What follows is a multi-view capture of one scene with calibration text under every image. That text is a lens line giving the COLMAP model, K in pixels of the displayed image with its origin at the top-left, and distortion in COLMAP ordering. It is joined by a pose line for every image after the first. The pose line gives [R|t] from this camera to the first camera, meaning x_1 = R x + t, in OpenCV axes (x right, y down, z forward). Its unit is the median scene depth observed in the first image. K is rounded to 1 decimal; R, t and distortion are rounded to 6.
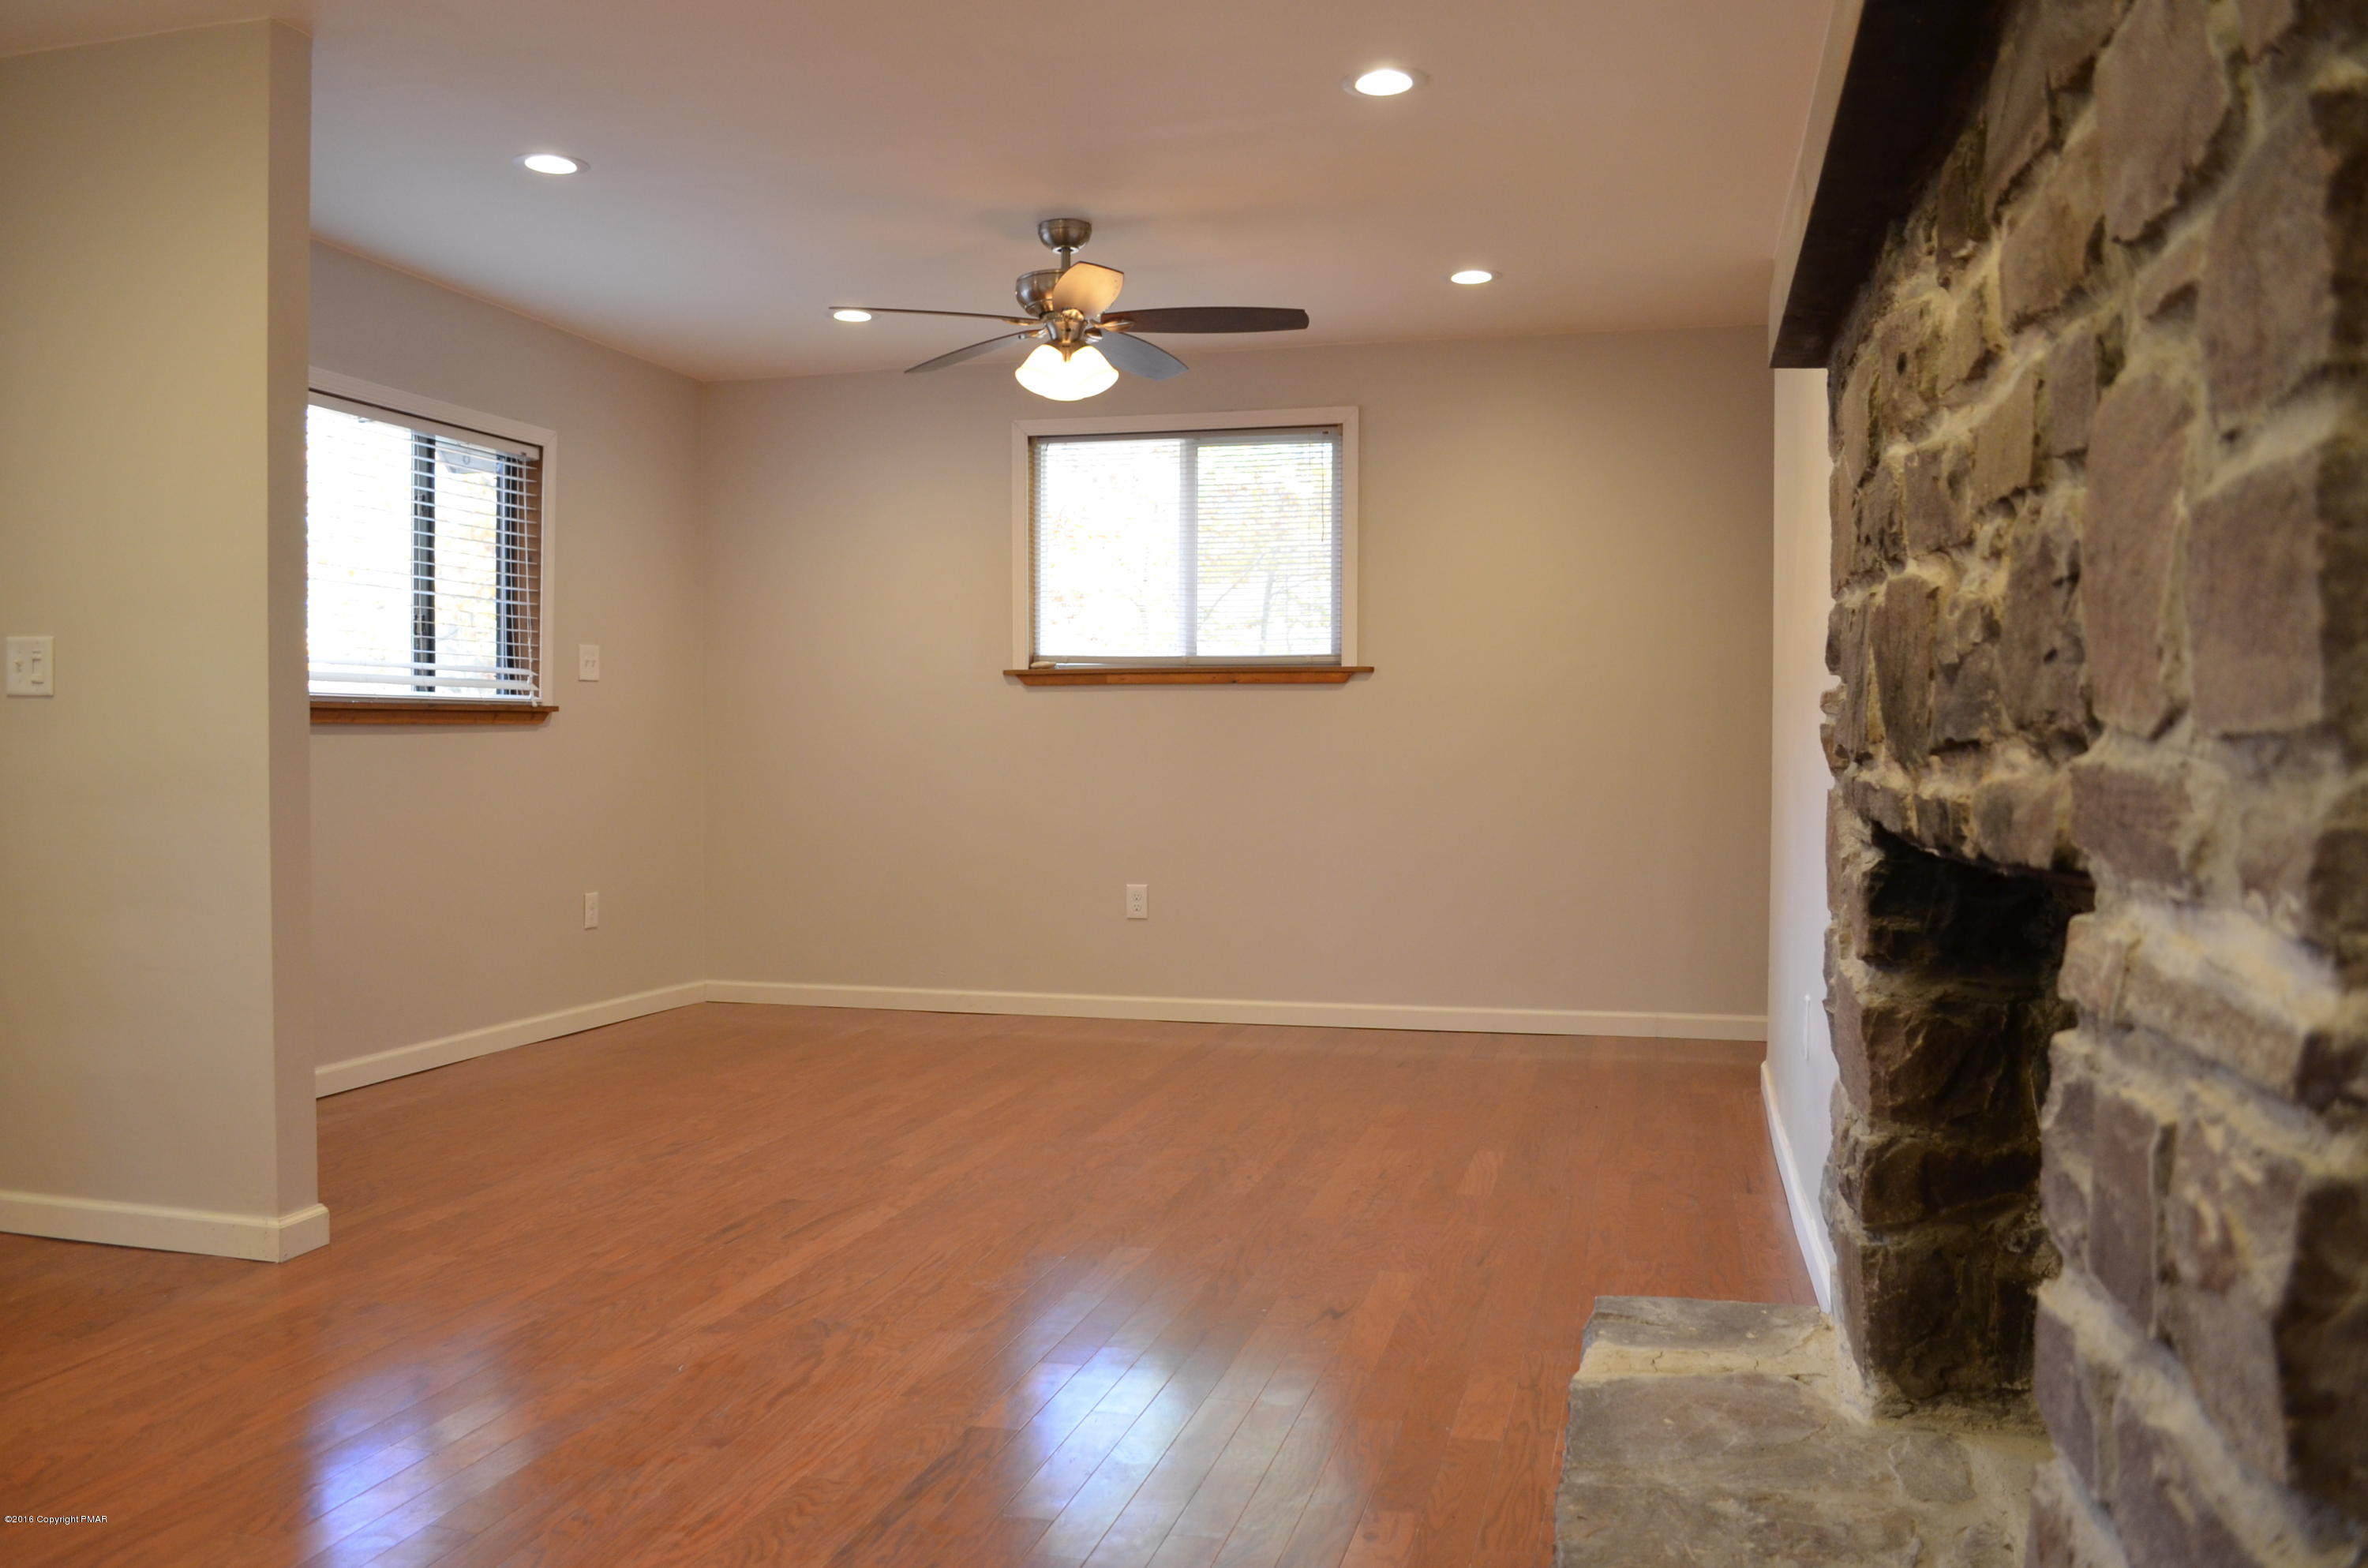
lens RADIAL K [[1873.4, 0, 1184.0], [0, 1873.4, 784.0], [0, 0, 1]] dist [-0.071018, 0.000761]
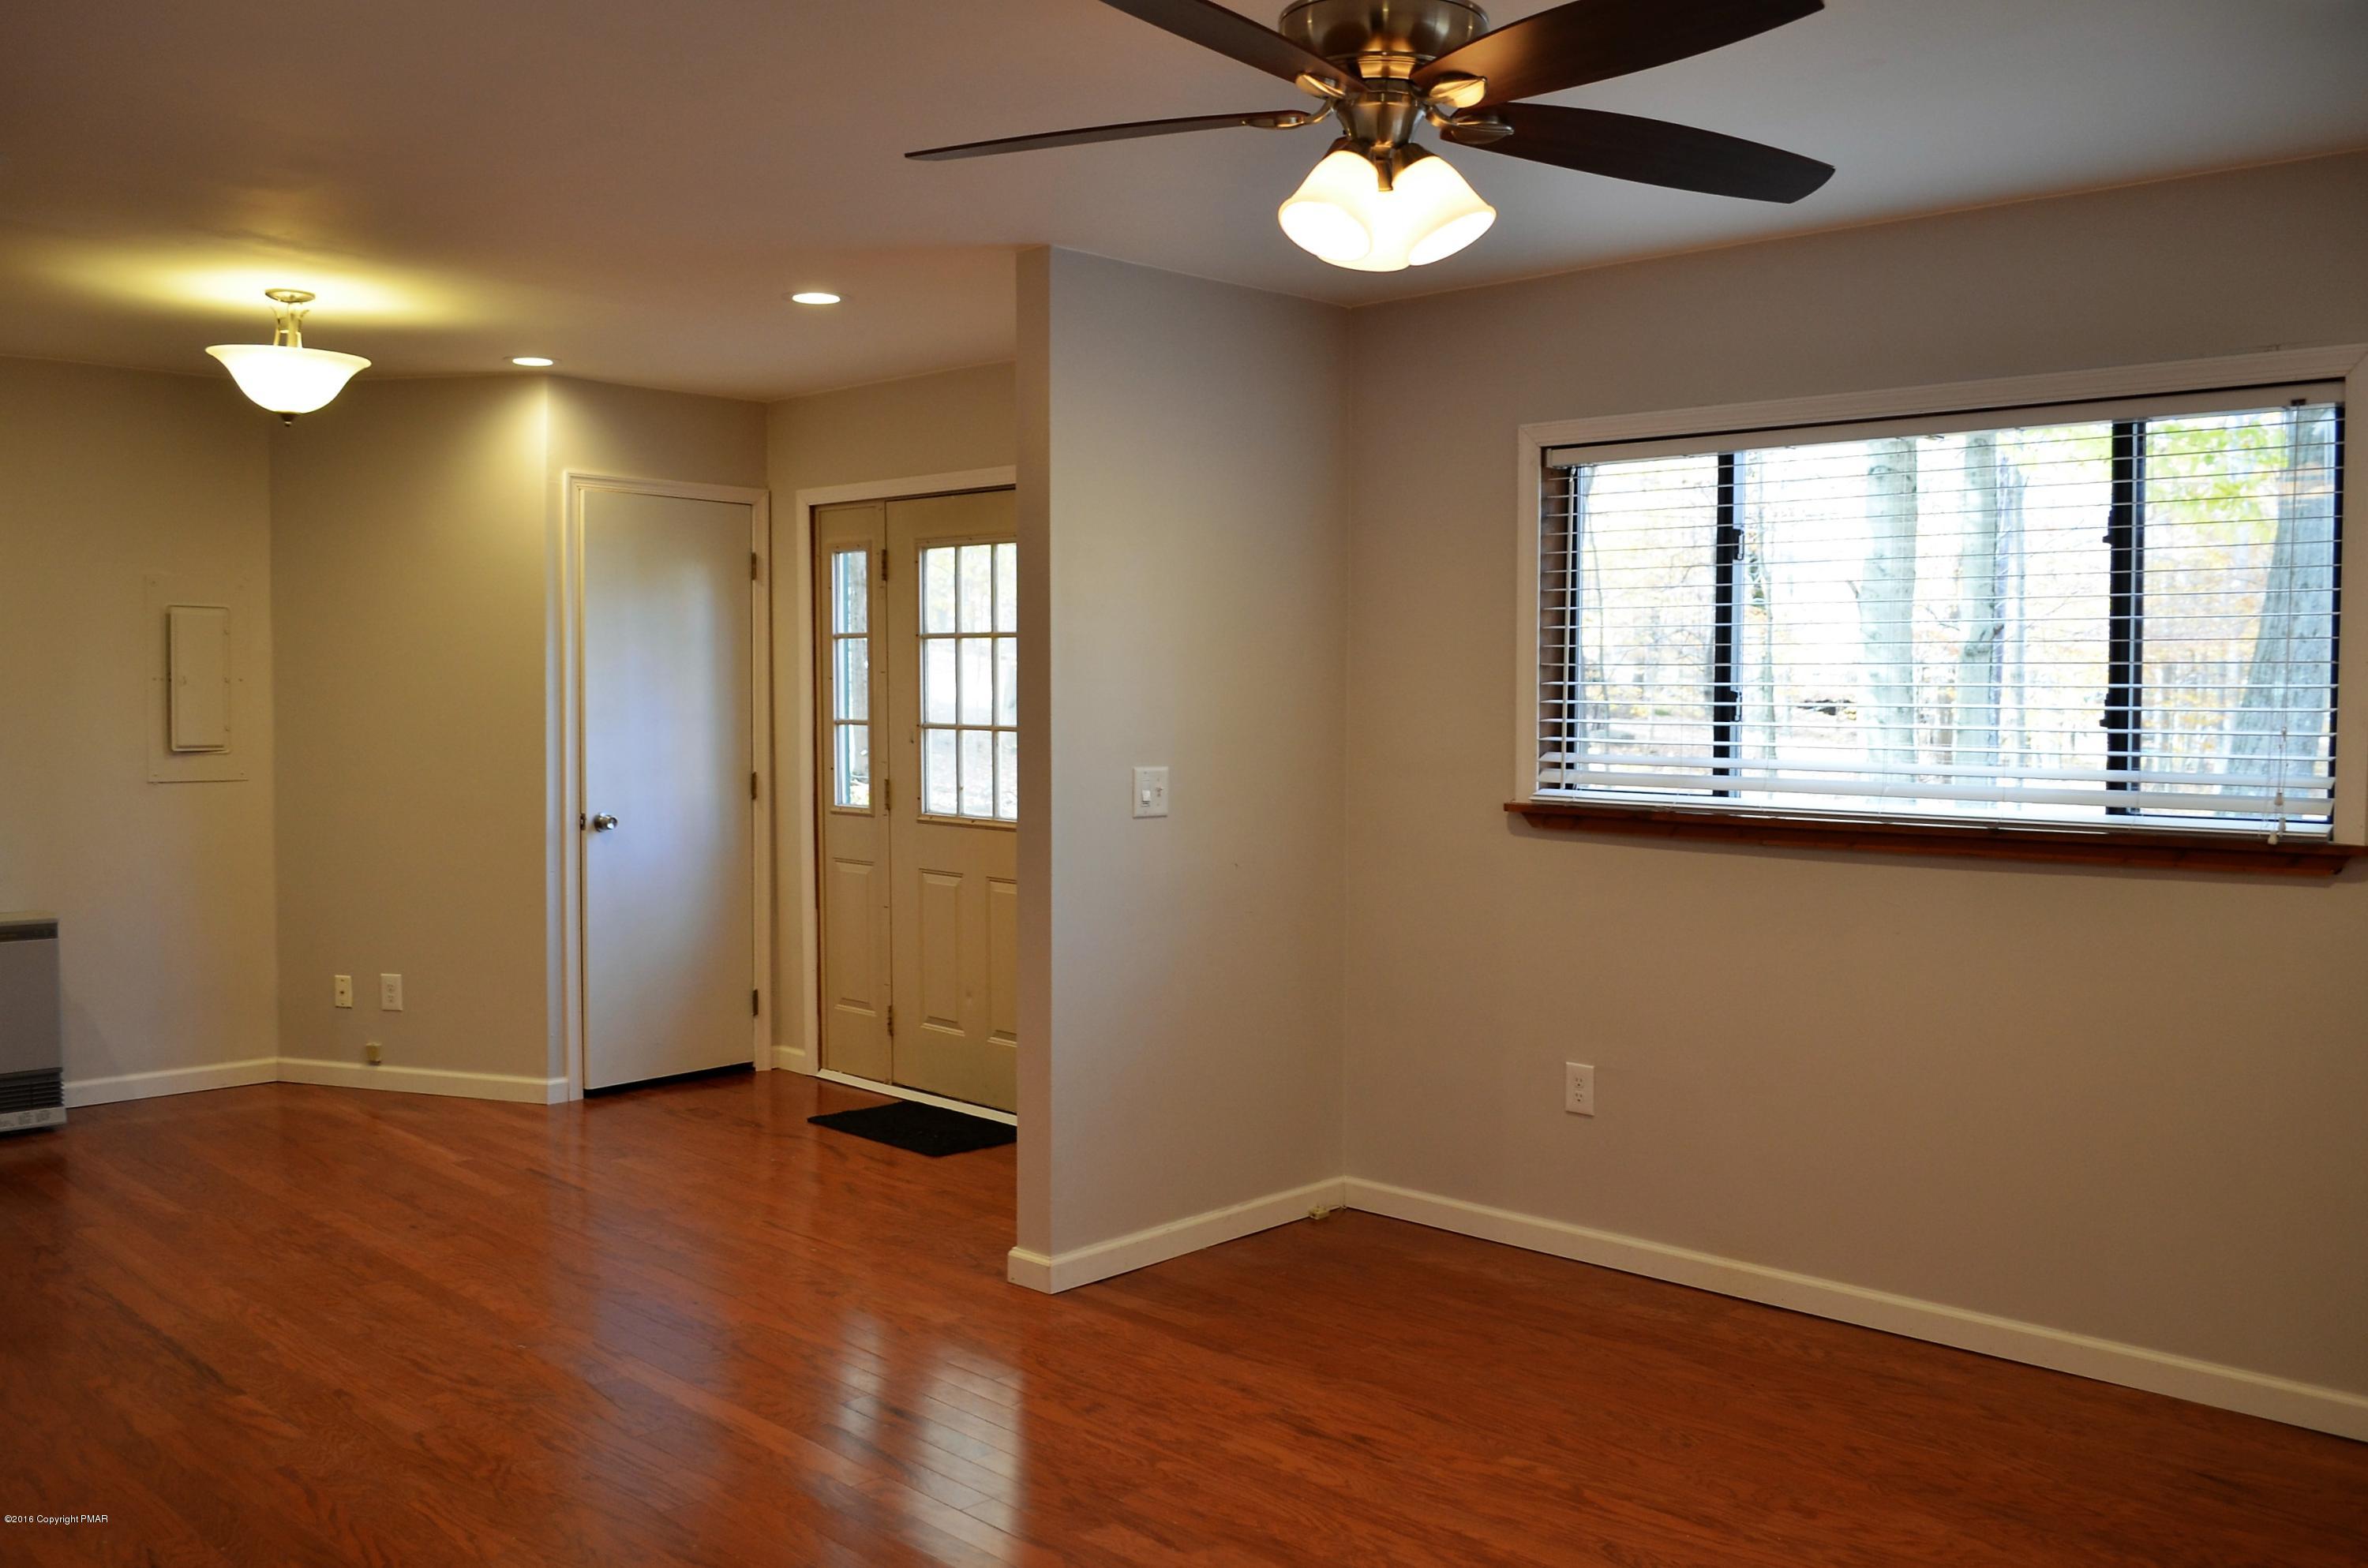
lens RADIAL K [[1967.3, 0, 1184.0], [0, 1967.3, 784.0], [0, 0, 1]] dist [-0.069507, -0.000749]
pose [[-0.490943, 0.035255, -0.870478, 0.594357], [-0.028289, 0.998009, 0.056375, -0.153909], [0.870733, 0.052301, -0.488968, 1.781650]]
